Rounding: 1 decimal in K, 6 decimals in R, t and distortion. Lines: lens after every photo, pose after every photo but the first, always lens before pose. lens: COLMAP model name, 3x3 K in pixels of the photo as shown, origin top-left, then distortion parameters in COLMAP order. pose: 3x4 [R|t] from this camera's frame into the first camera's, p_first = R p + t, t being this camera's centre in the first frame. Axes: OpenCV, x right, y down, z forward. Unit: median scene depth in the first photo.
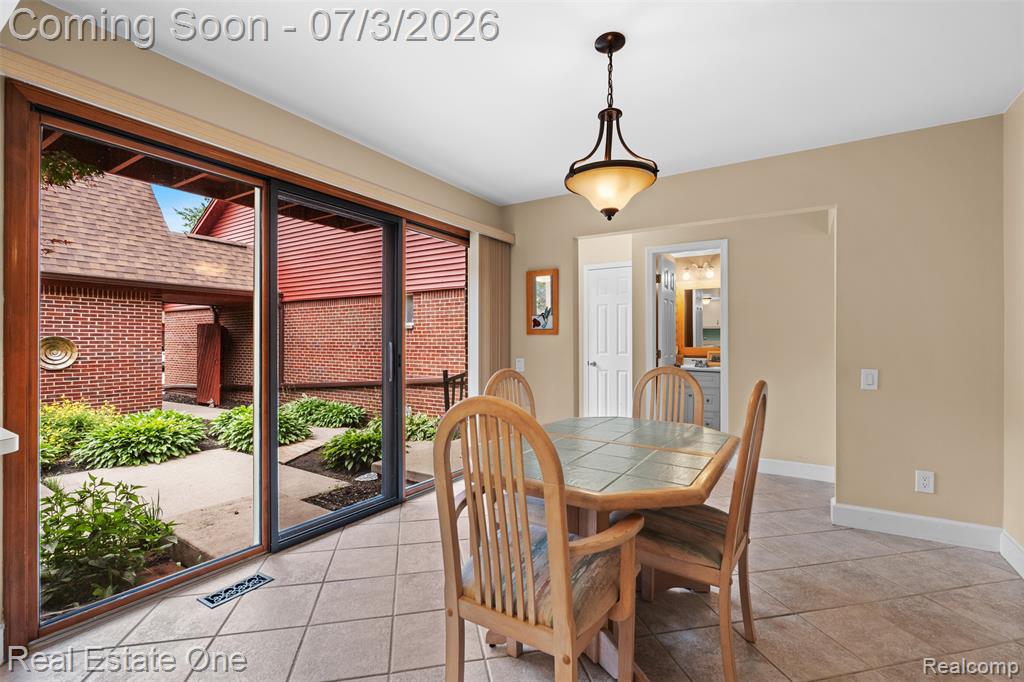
lens RADIAL K [[450.8, 0, 528.9], [0, 450.8, 331.7], [0, 0, 1]] dist [-0.005097, 0.001280]
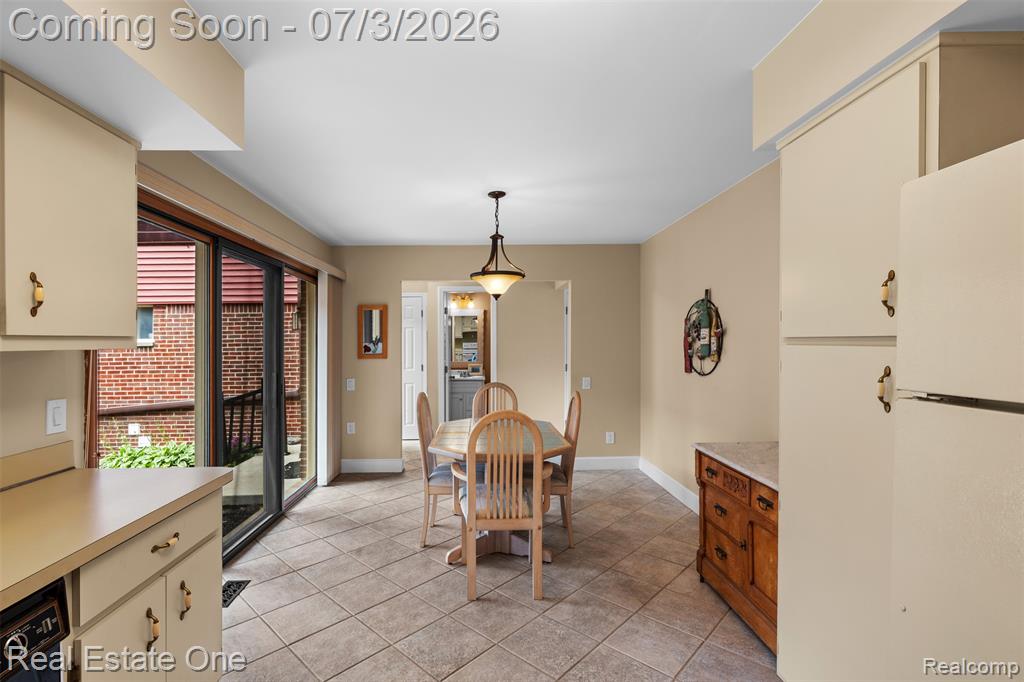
lens RADIAL K [[450.8, 0, 508.5], [0, 450.8, 342.2], [0, 0, 1]] dist [-0.005097, 0.001280]
pose [[0.824985, -0.003784, 0.565142, -0.353000], [-0.003974, 0.999914, 0.012496, -0.054073], [-0.565141, -0.012554, 0.824899, -0.194074]]
